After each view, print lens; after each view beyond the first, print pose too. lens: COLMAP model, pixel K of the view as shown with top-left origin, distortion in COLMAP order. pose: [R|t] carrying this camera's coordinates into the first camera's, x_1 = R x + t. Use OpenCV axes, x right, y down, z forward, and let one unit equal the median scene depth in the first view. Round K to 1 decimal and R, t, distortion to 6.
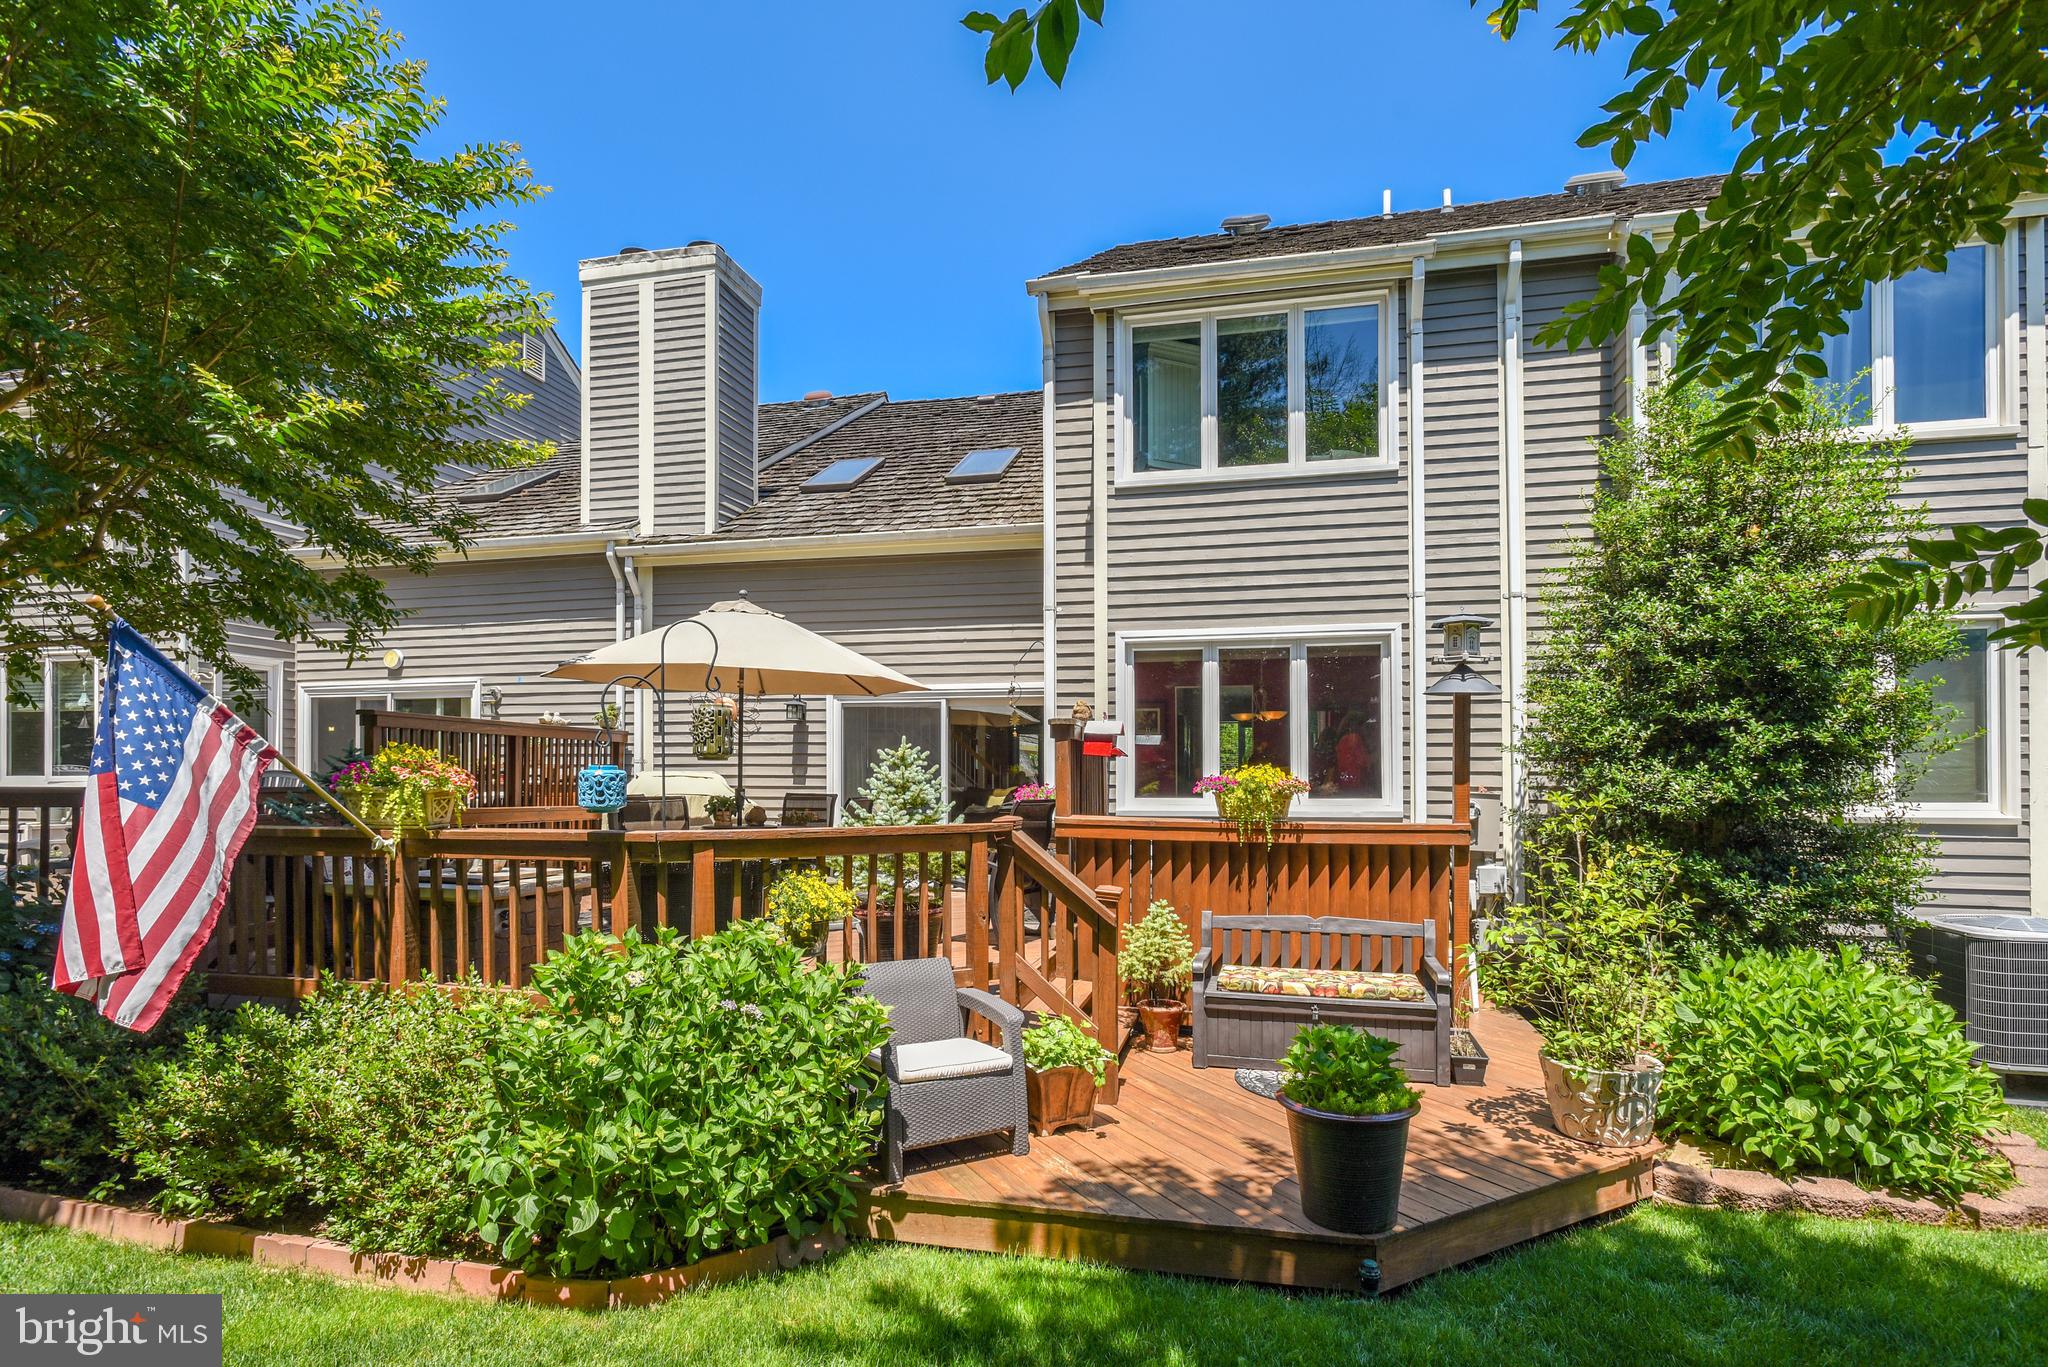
lens RADIAL K [[998.6, 0, 1031.6], [0, 998.6, 765.6], [0, 0, 1]] dist [0.001852, 0.000396]
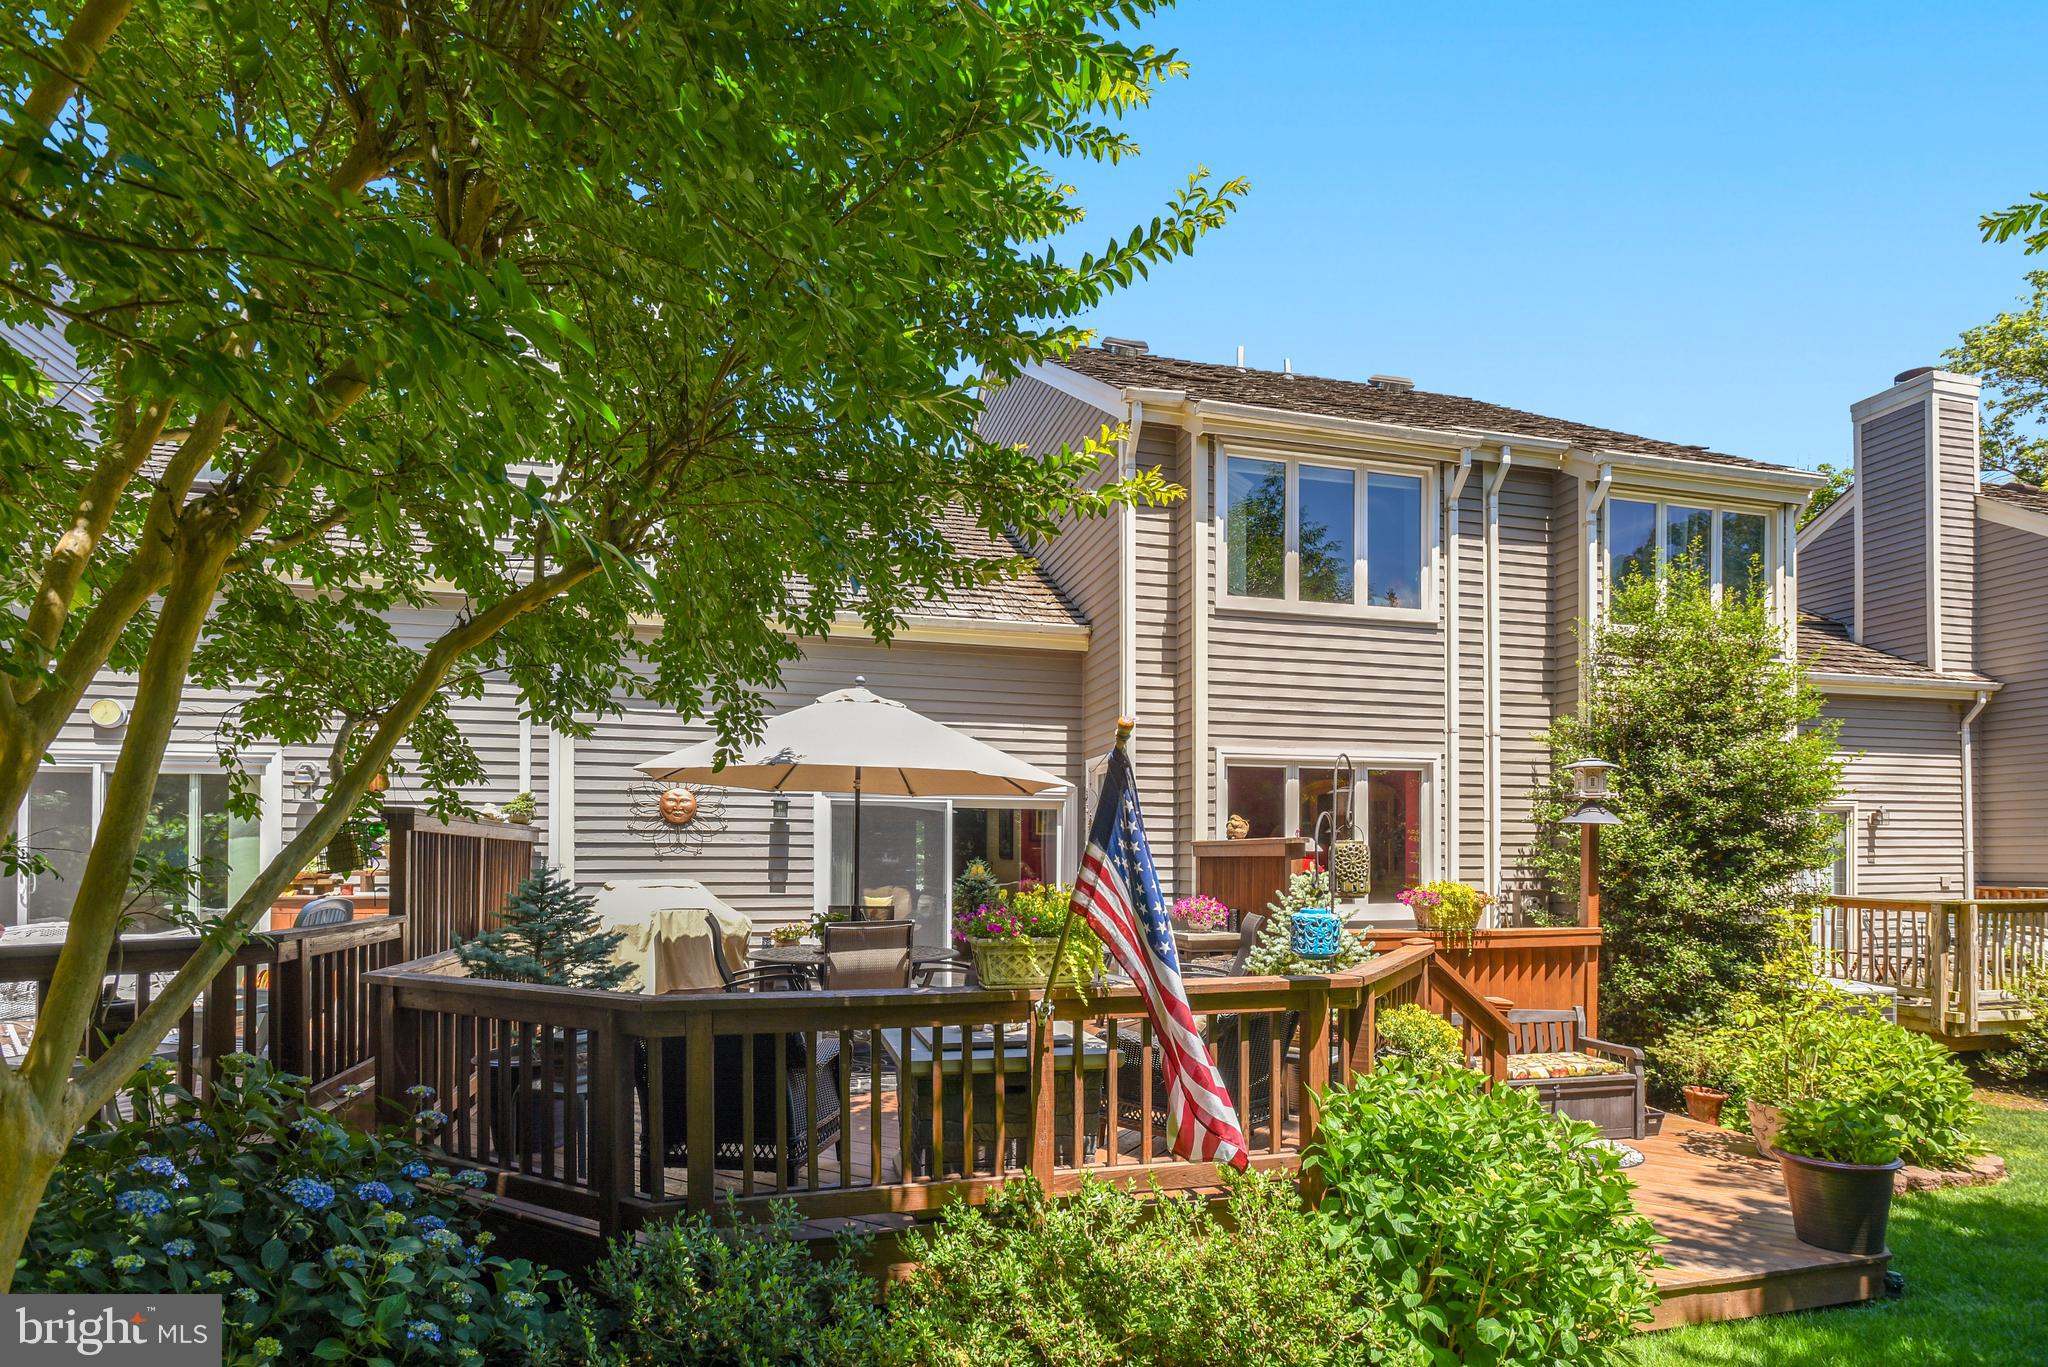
lens RADIAL K [[1020.8, 0, 1022.2], [0, 1020.8, 850.8], [0, 0, 1]] dist [-0.002546, -0.000298]
pose [[0.888757, 0.002278, 0.458372, -0.603655], [-0.005220, 0.999973, 0.005151, -0.030910], [-0.458348, -0.006971, 0.888745, 0.152920]]
